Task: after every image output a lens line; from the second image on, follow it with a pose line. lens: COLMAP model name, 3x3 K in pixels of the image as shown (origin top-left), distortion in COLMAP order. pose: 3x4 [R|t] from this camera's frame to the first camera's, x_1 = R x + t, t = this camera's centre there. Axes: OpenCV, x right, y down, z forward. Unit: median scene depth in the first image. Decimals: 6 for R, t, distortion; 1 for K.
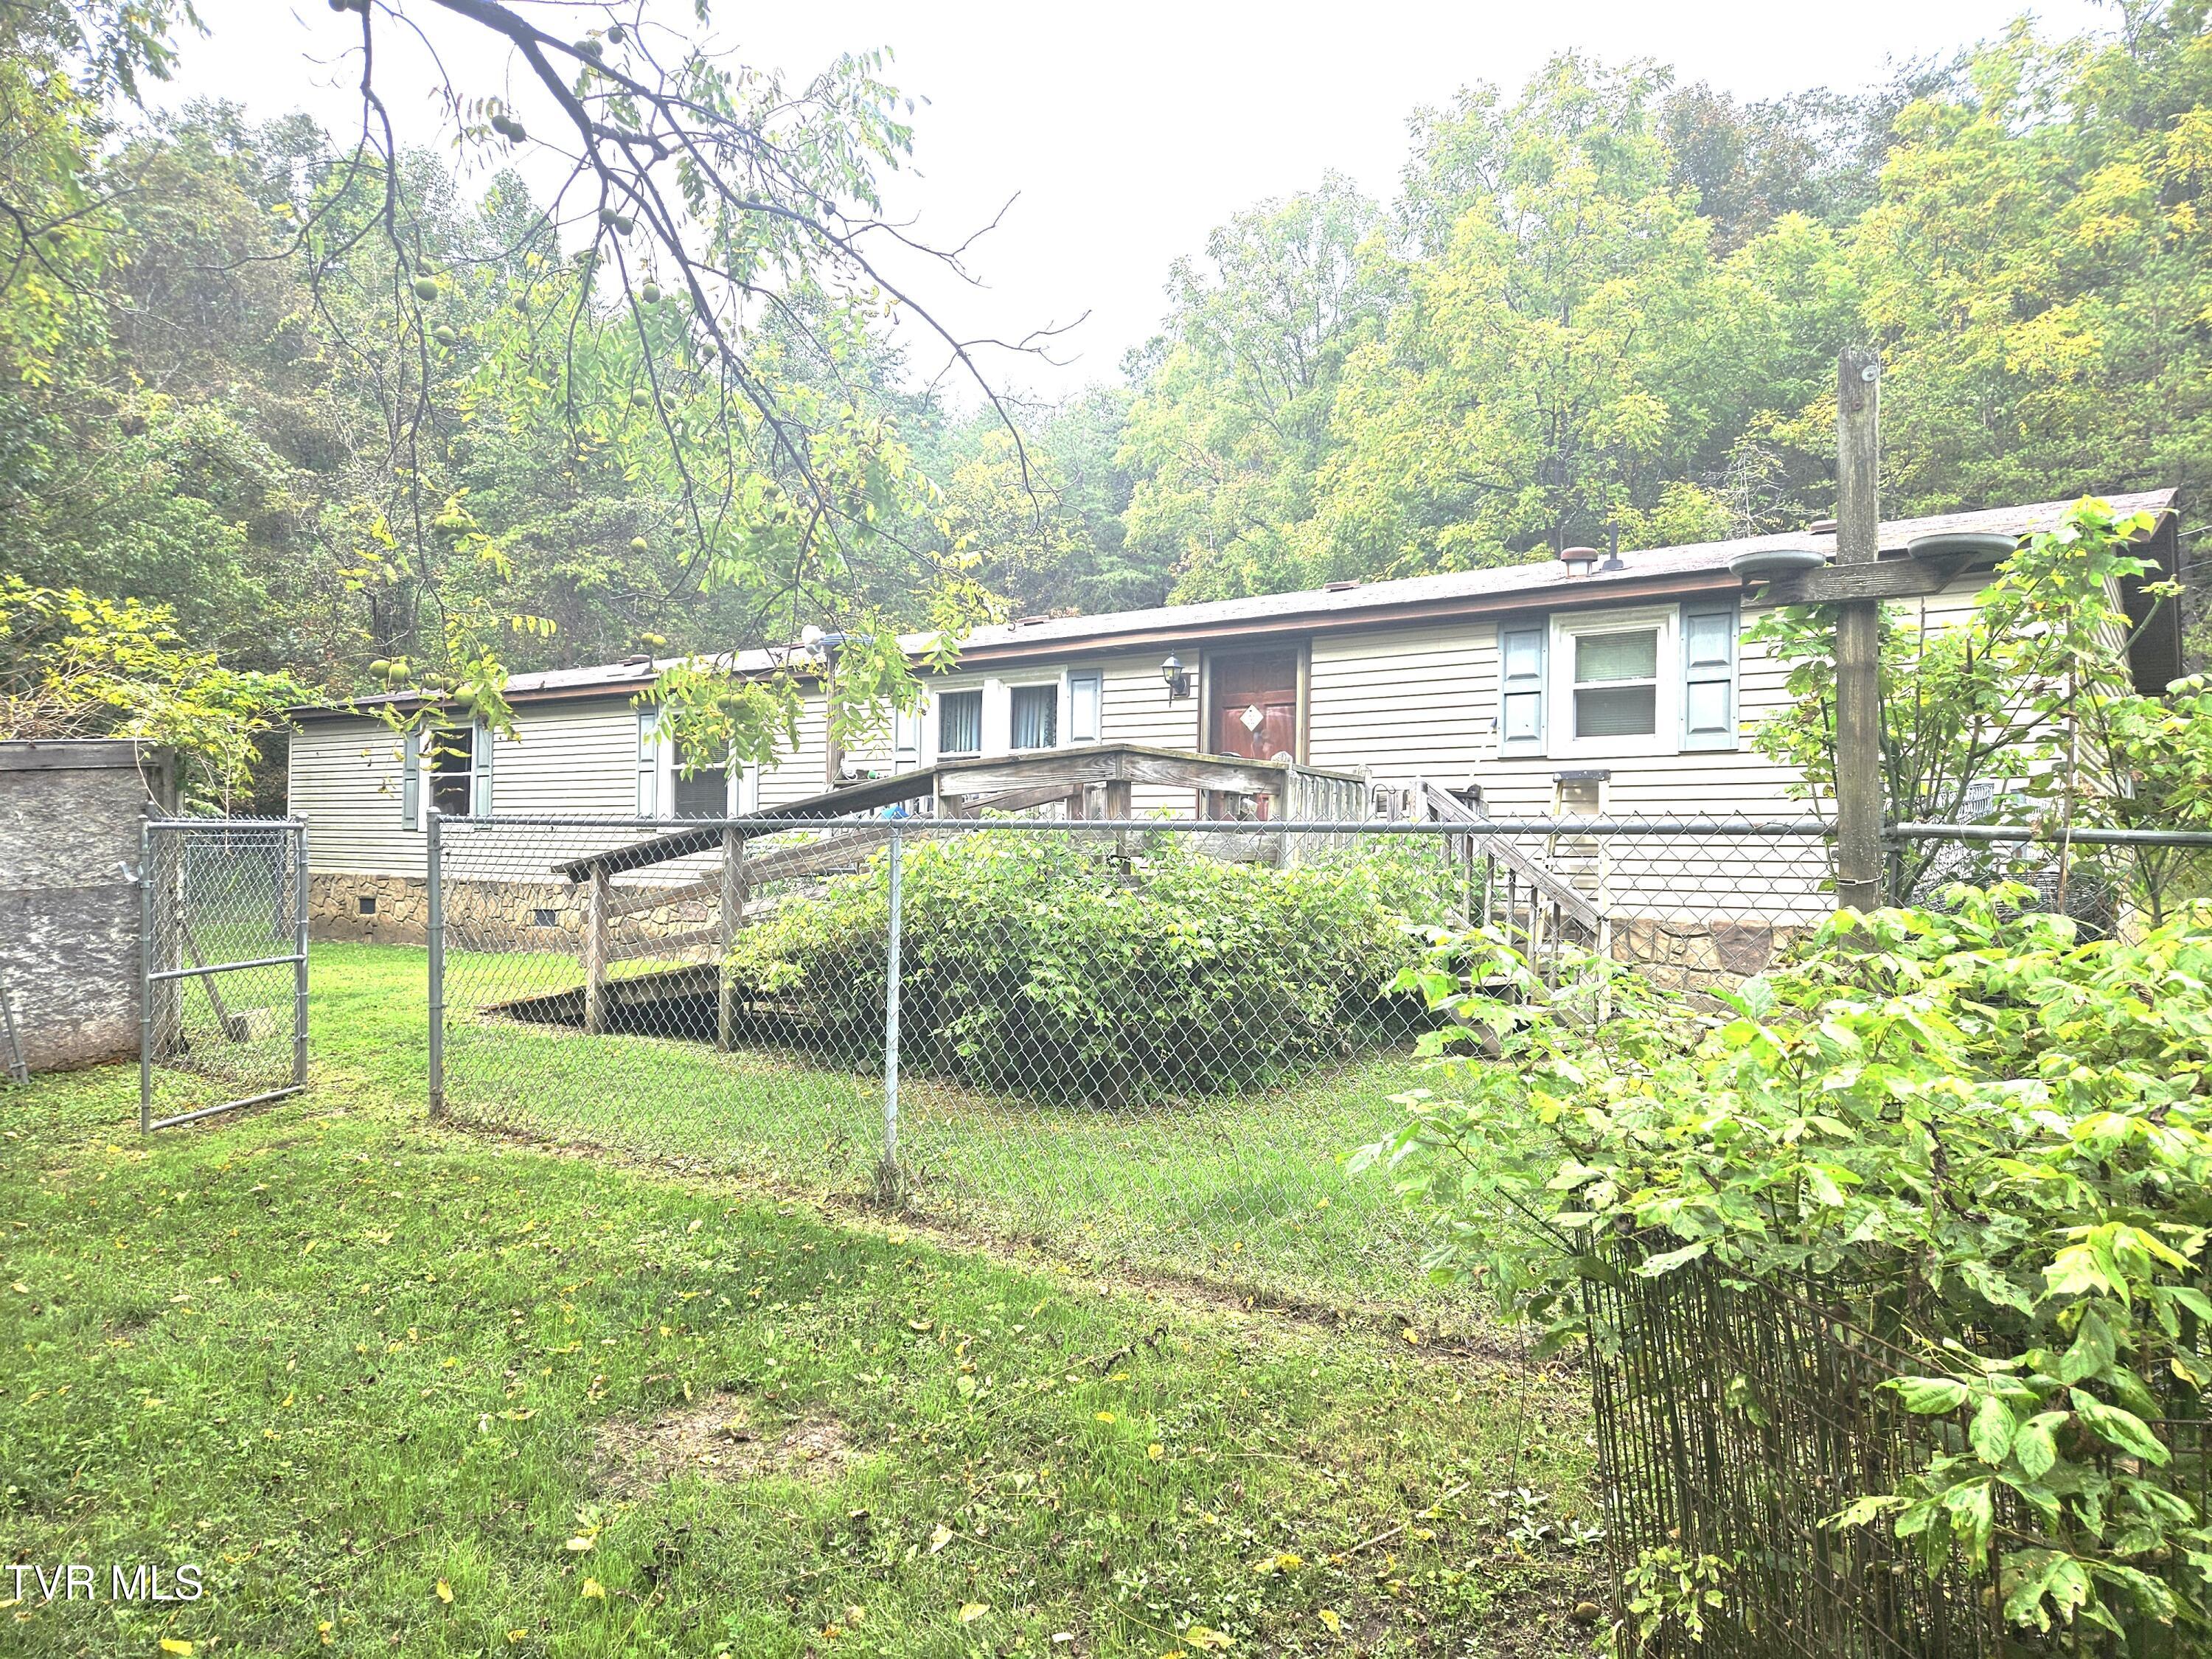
lens RADIAL K [[1491.8, 0, 1087.1], [0, 1491.8, 857.8], [0, 0, 1]] dist [0.061460, -0.047708]
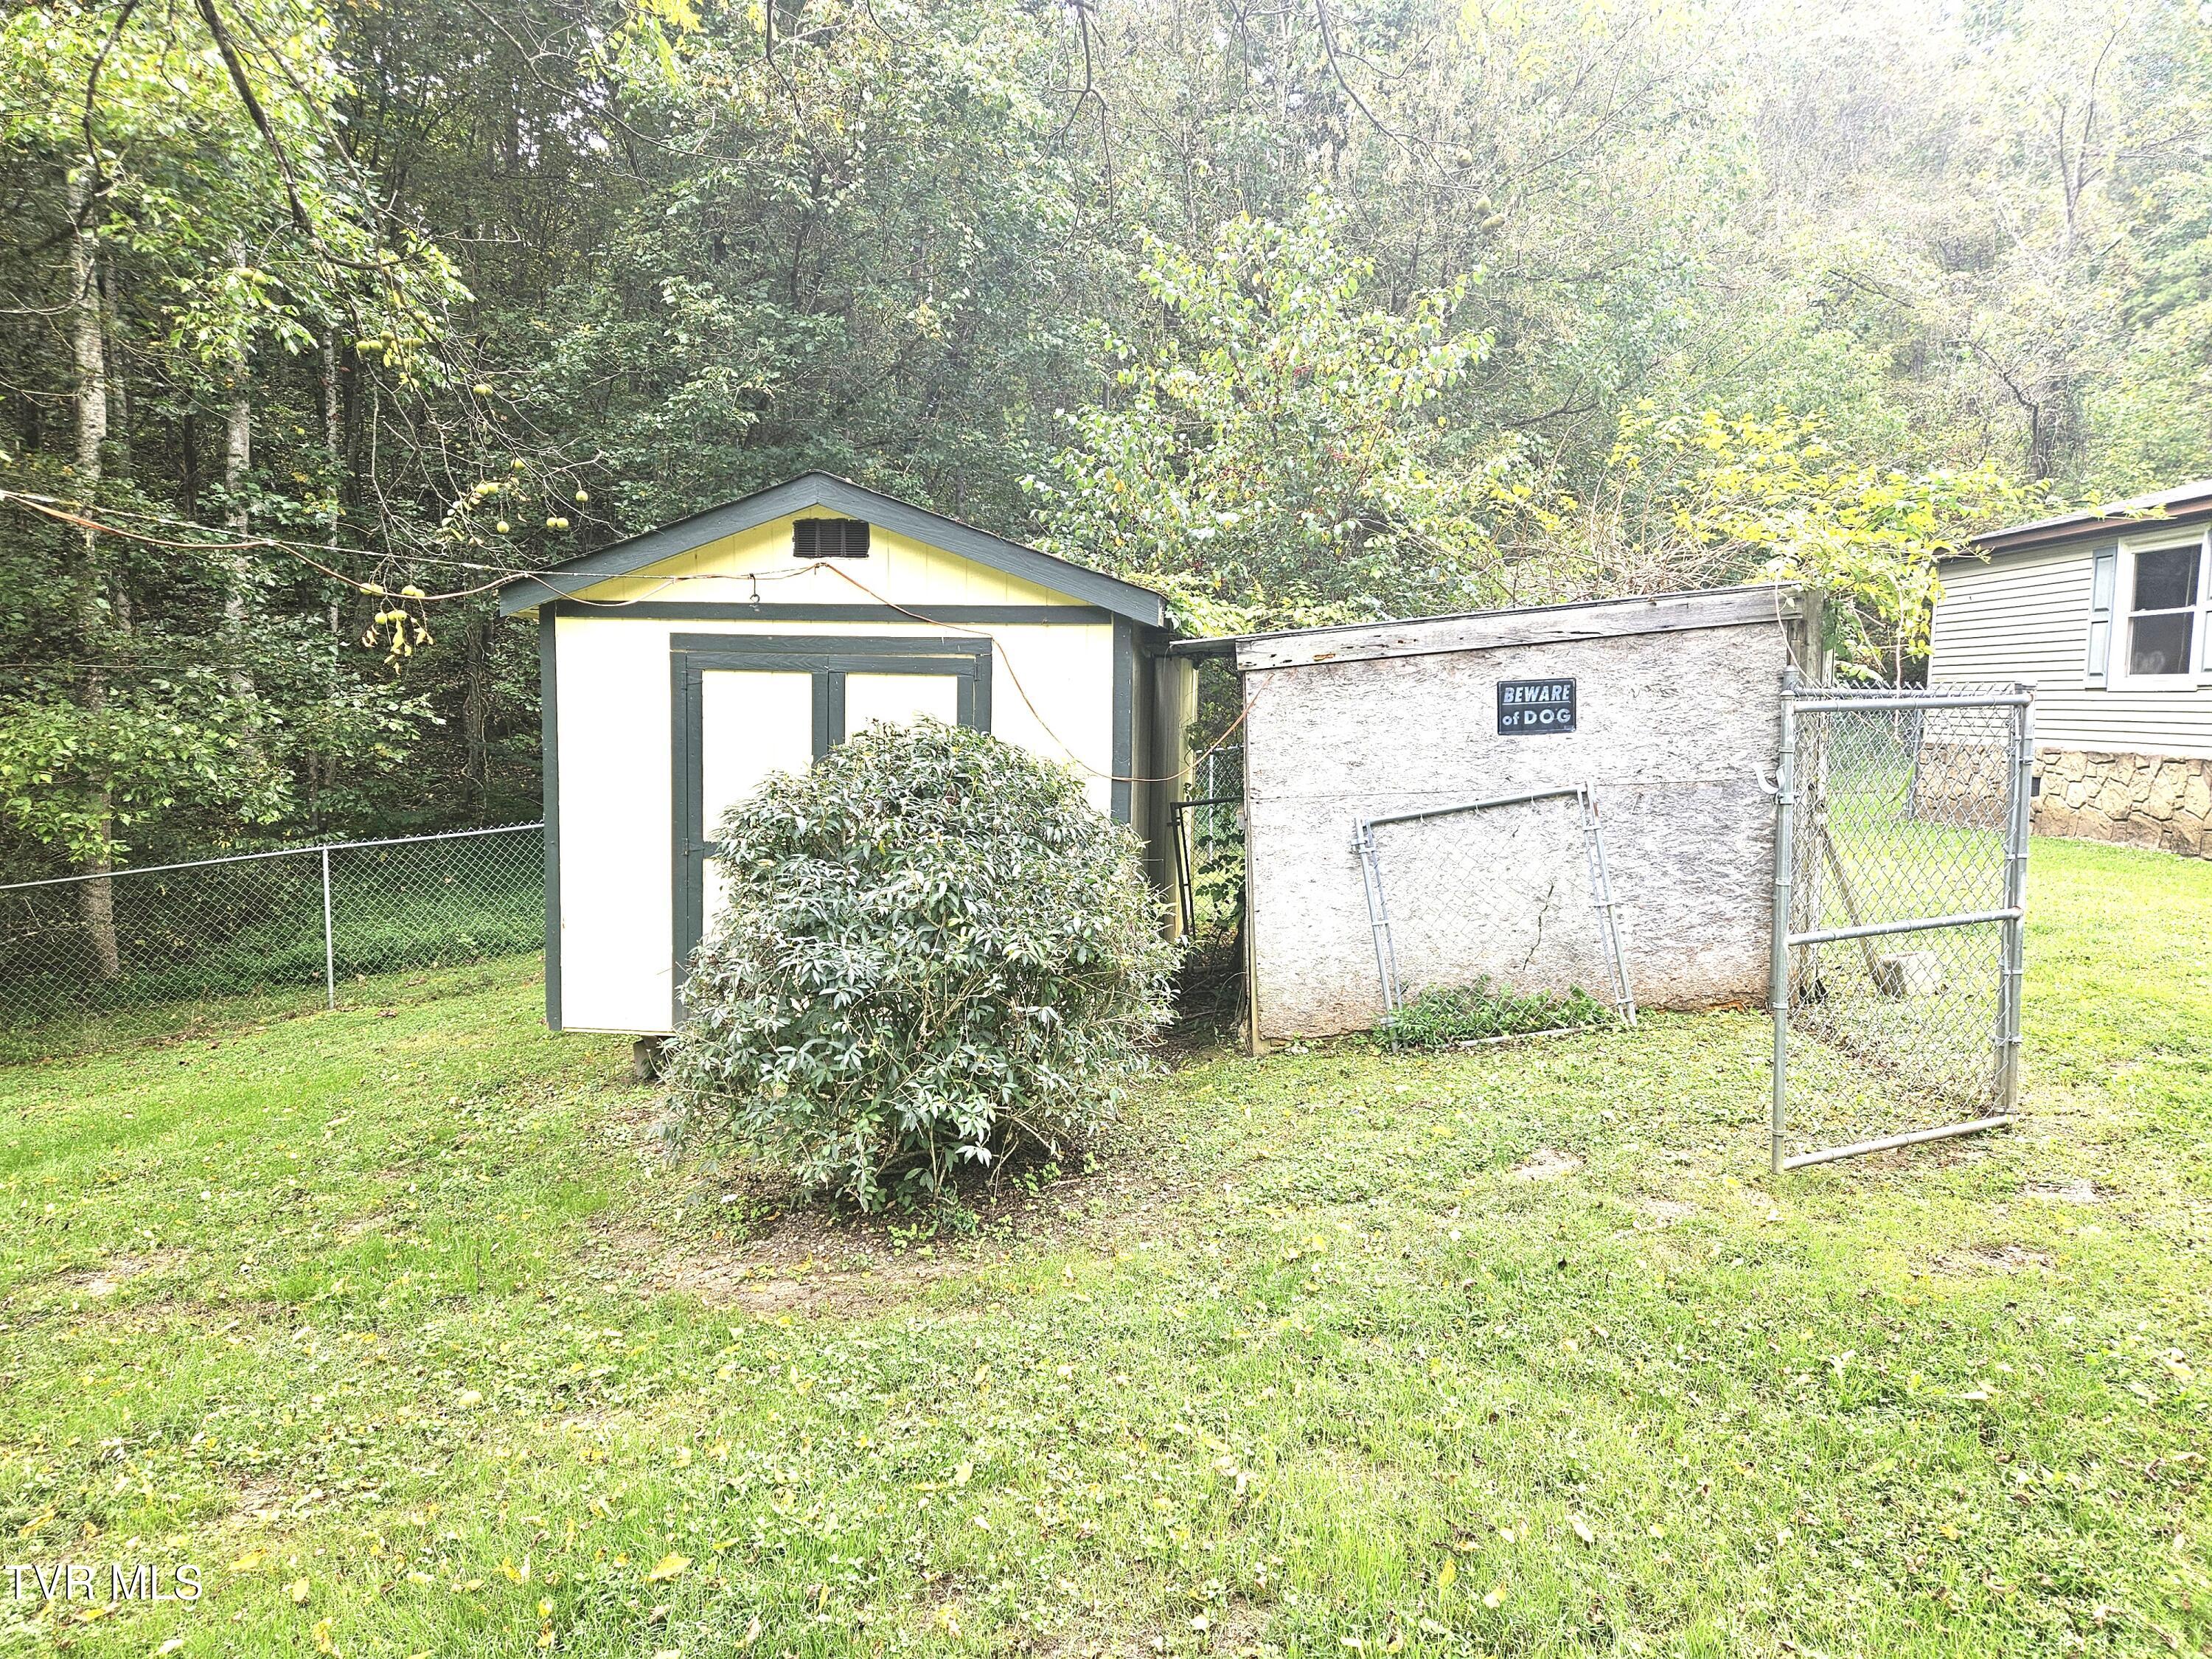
lens RADIAL K [[1491.8, 0, 1087.1], [0, 1491.8, 857.8], [0, 0, 1]] dist [0.061460, -0.047708]
pose [[0.559989, 0.072270, -0.825342, -0.187370], [0.005758, 0.995825, 0.091106, -0.012887], [0.828480, -0.055771, 0.557235, 0.287426]]
